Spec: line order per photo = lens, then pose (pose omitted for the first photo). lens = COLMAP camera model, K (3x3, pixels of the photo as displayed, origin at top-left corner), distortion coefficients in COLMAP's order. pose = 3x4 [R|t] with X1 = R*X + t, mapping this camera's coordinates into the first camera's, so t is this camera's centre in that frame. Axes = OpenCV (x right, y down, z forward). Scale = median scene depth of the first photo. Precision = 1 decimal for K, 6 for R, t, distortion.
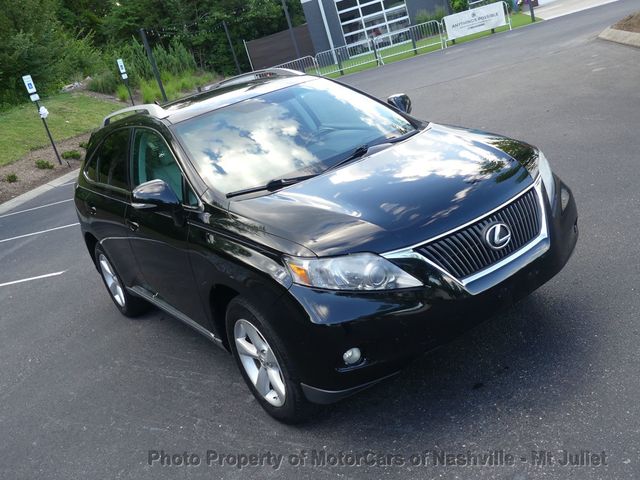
lens RADIAL K [[644.6, 0, 323.6], [0, 644.6, 239.1], [0, 0, 1]] dist [-0.006533, 0.000000]
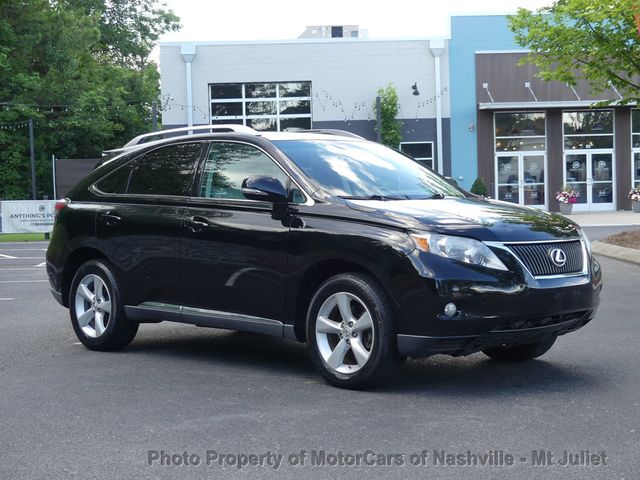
lens RADIAL K [[1103.4, 0, 318.1], [0, 1103.4, 239.3], [0, 0, 1]] dist [0.010573, 0.000000]
pose [[0.955731, 0.241459, 0.168153, -0.089965], [-0.184267, 0.936698, -0.297729, 0.109951], [-0.229398, 0.253564, 0.939724, -0.157549]]
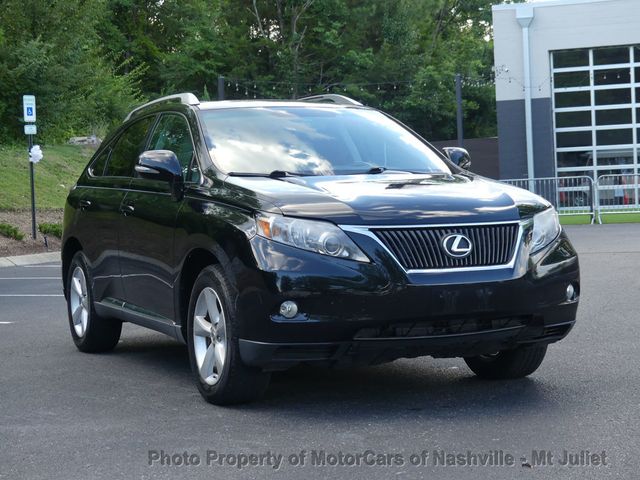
lens RADIAL K [[1258.7, 0, 320.0], [0, 1258.7, 239.9], [0, 0, 1]] dist [-0.037120, 0.000000]
pose [[0.957219, 0.238534, -0.163809, 0.058186], [-0.270500, 0.938681, -0.213792, 0.071930], [0.102768, 0.248956, 0.963047, -0.147296]]
